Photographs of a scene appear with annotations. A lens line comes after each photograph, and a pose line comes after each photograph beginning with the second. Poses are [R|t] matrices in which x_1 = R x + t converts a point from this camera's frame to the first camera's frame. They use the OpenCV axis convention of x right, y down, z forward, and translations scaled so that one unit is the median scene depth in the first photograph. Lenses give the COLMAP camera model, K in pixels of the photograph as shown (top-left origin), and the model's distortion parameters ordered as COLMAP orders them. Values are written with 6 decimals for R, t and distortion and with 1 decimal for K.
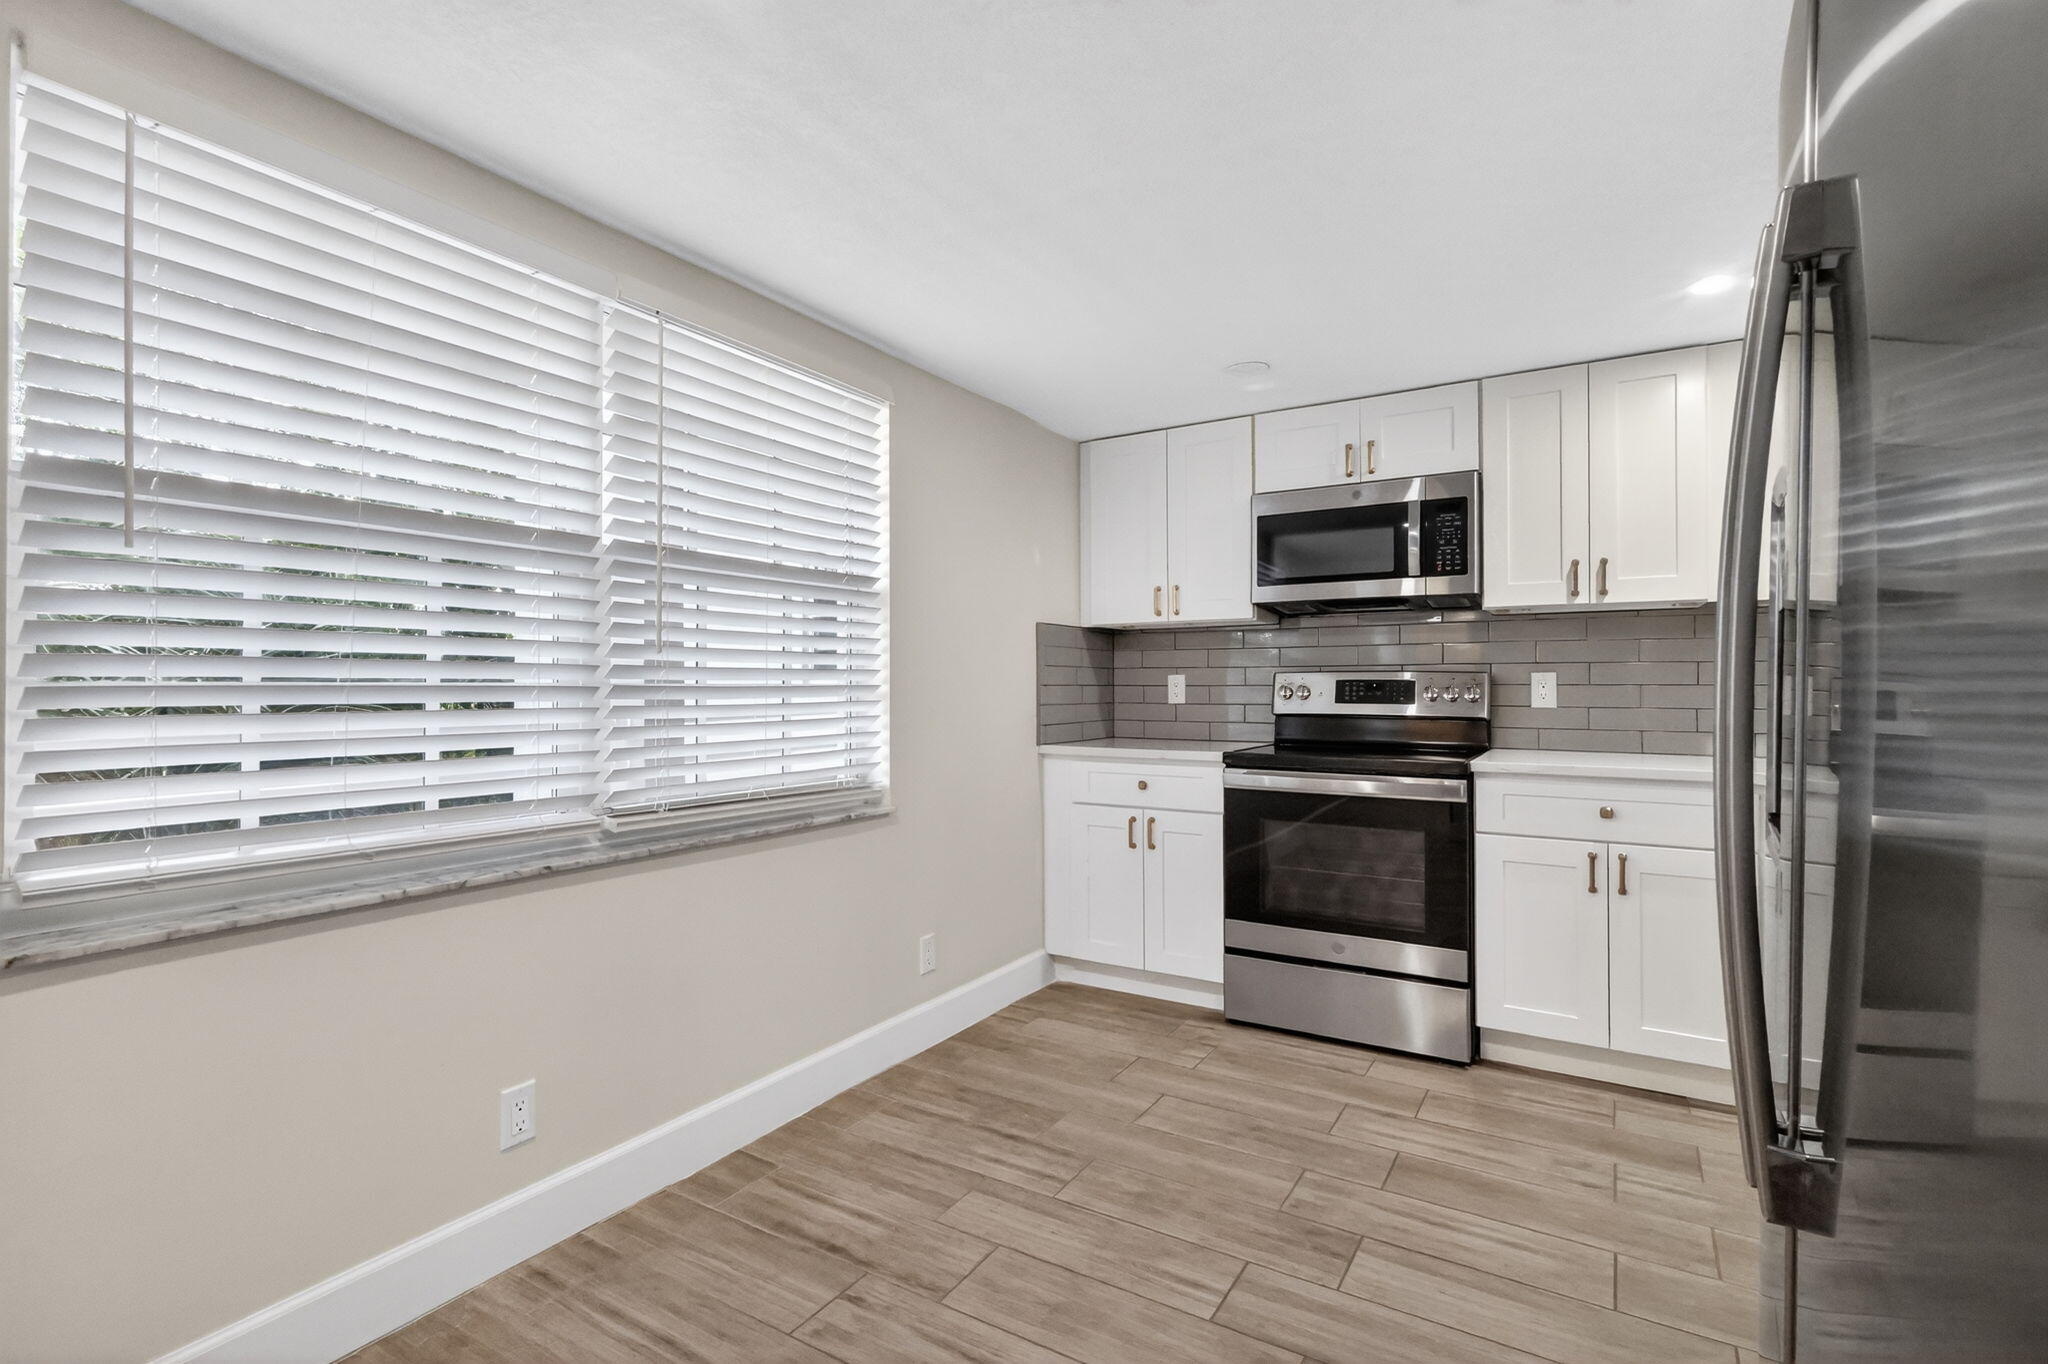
lens RADIAL K [[949.2, 0, 1014.9], [0, 949.2, 670.2], [0, 0, 1]] dist [-0.001427, 0.000119]
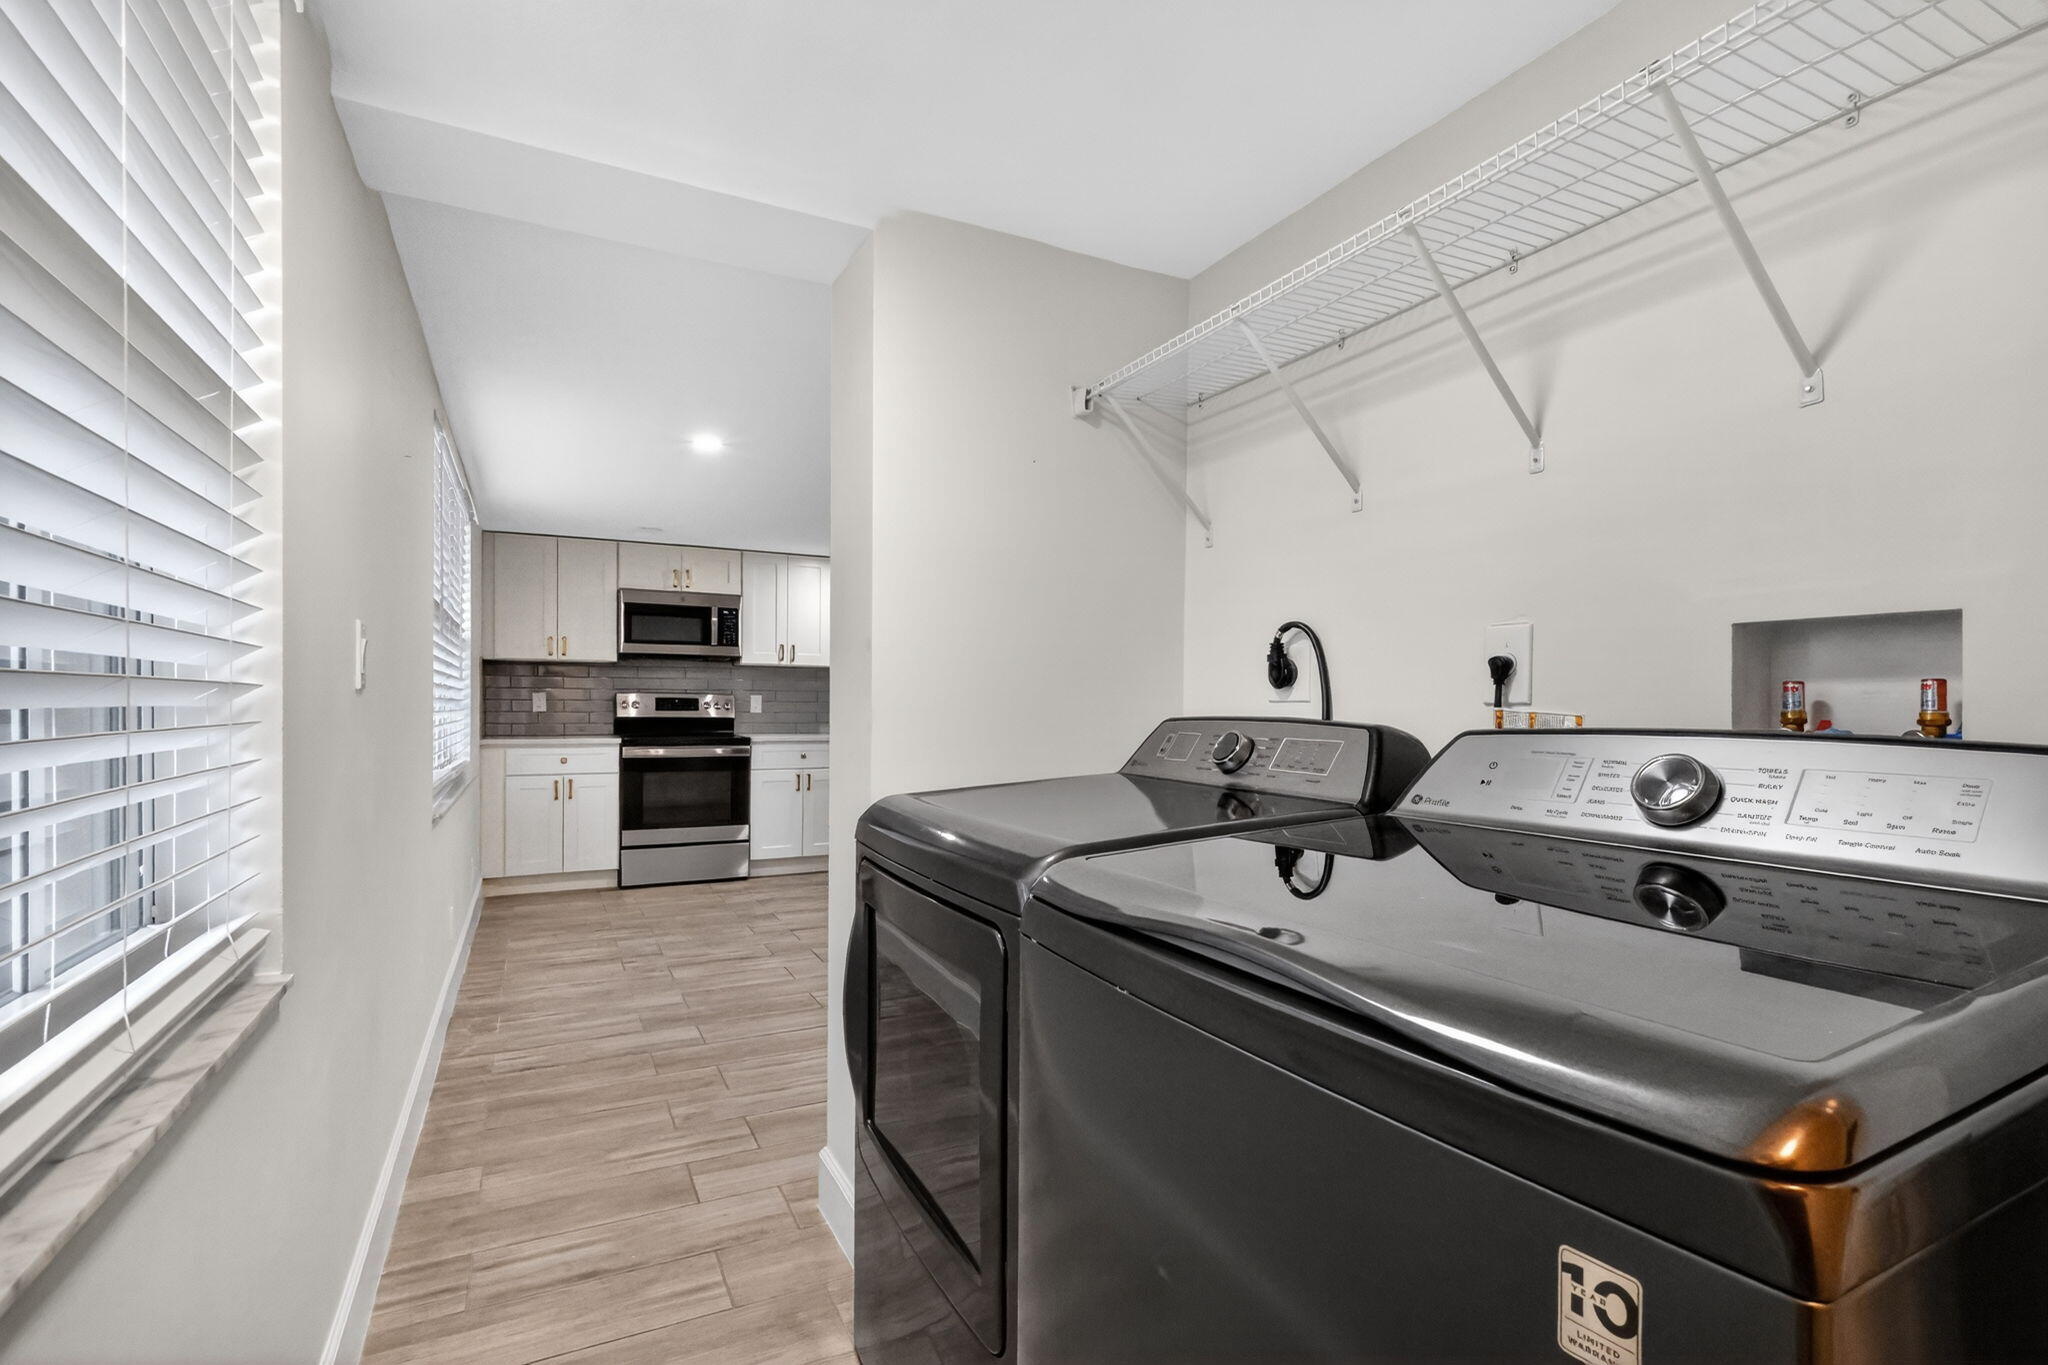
lens RADIAL K [[949.2, 0, 1020.4], [0, 949.2, 712.6], [0, 0, 1]] dist [-0.001427, 0.000119]
pose [[0.517979, -0.000698, 0.855393, -1.011149], [-0.021271, 0.999680, 0.013697, -0.000656], [-0.855129, -0.025290, 0.517798, -0.612504]]
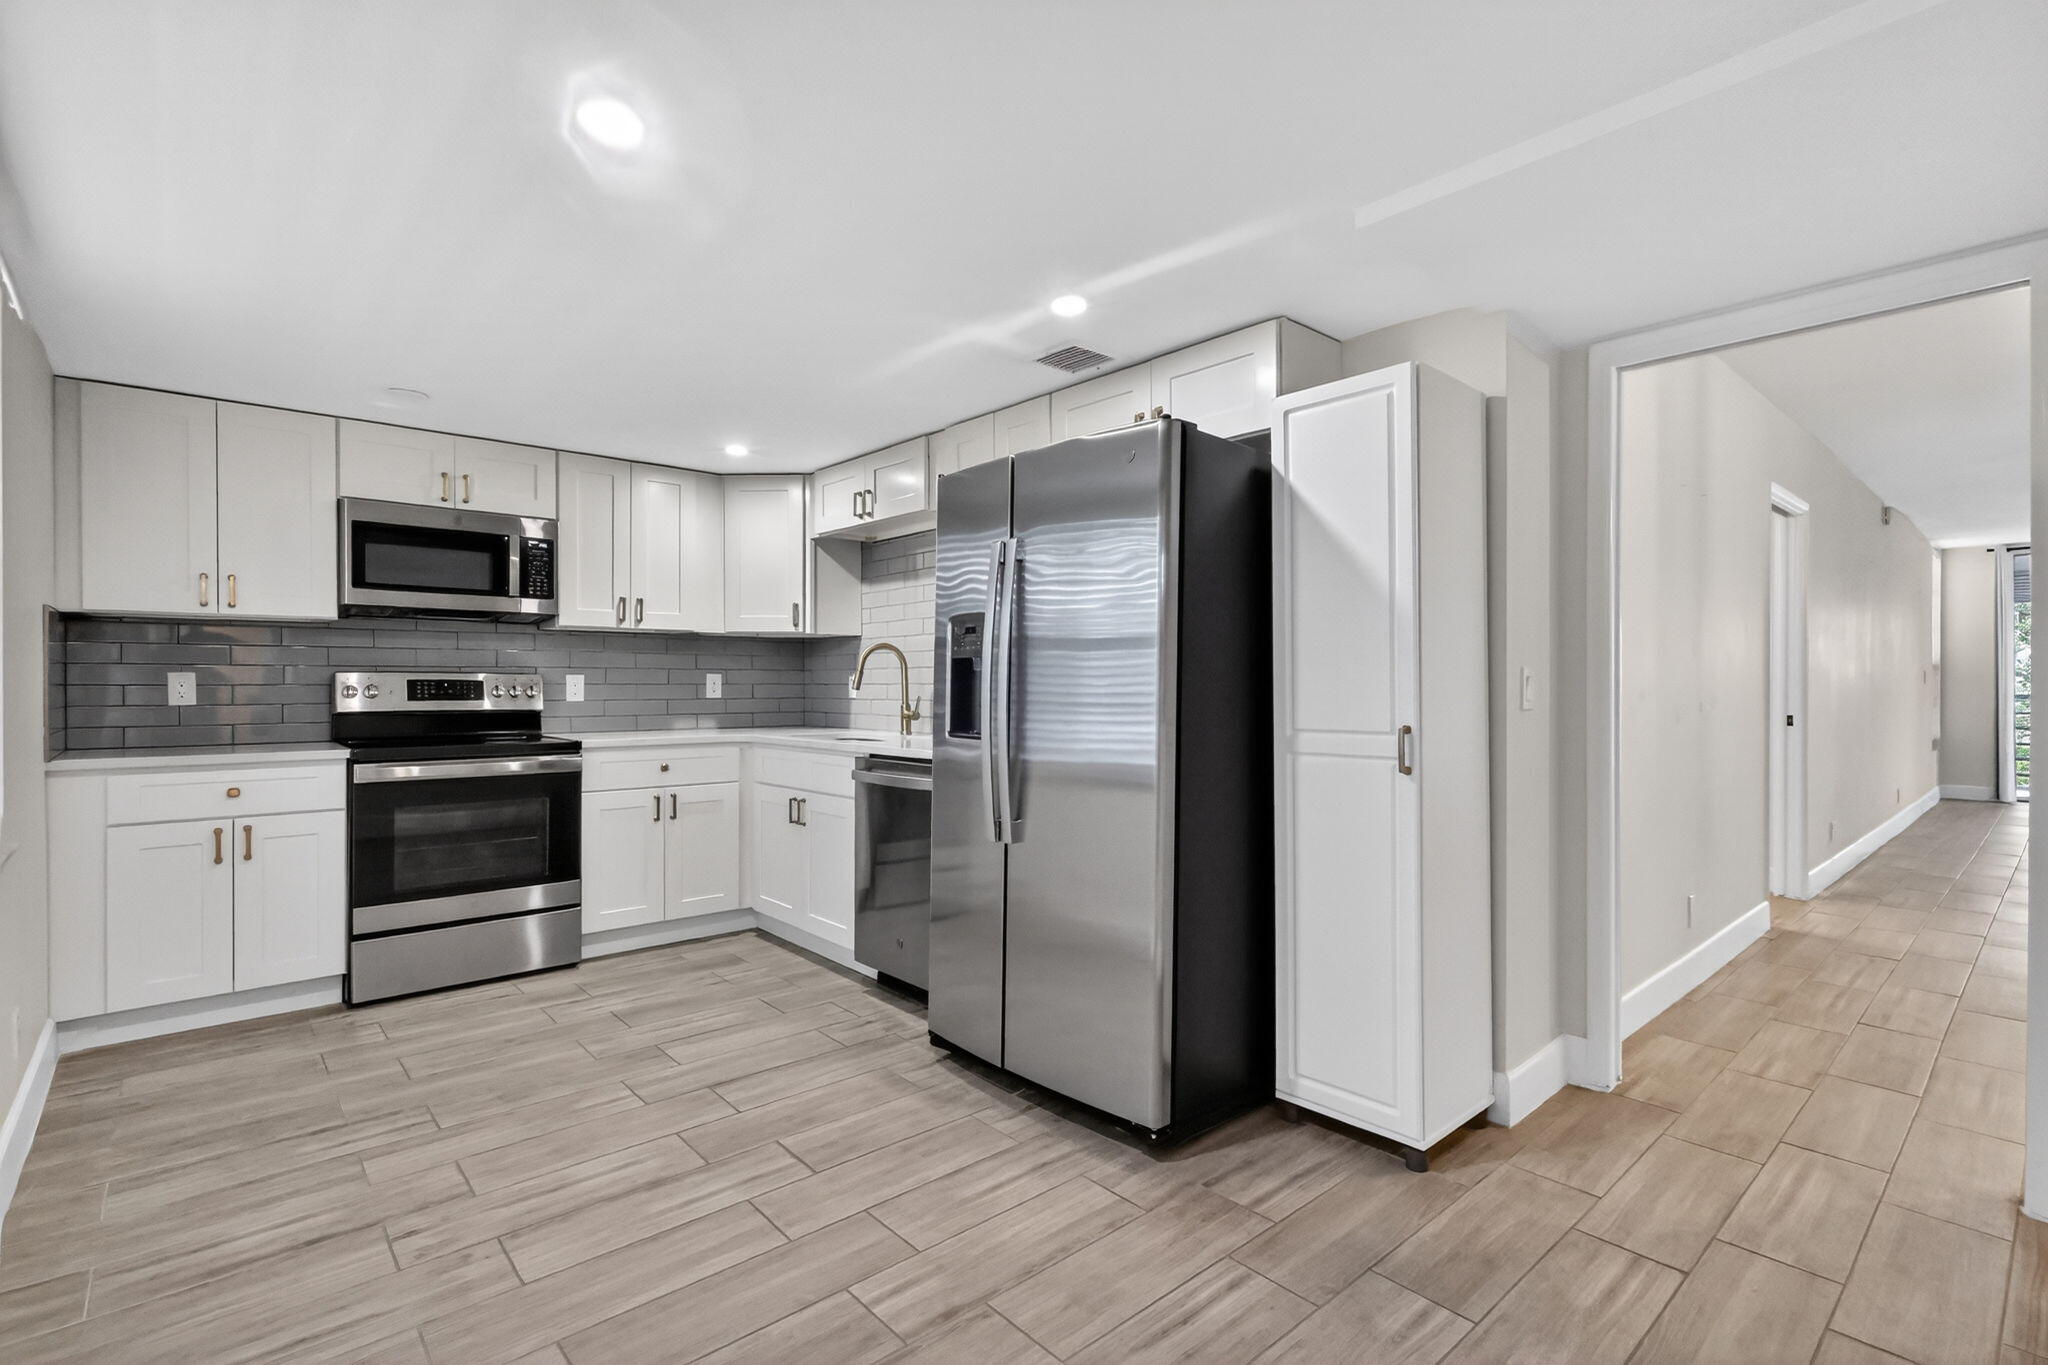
lens RADIAL K [[949.2, 0, 1039.3], [0, 949.2, 686.0], [0, 0, 1]] dist [-0.001427, 0.000119]
pose [[0.278801, -0.000201, 0.960349, -0.625954], [-0.015846, 0.999863, 0.004810, 0.001062], [-0.960218, -0.016559, 0.278759, -0.006949]]
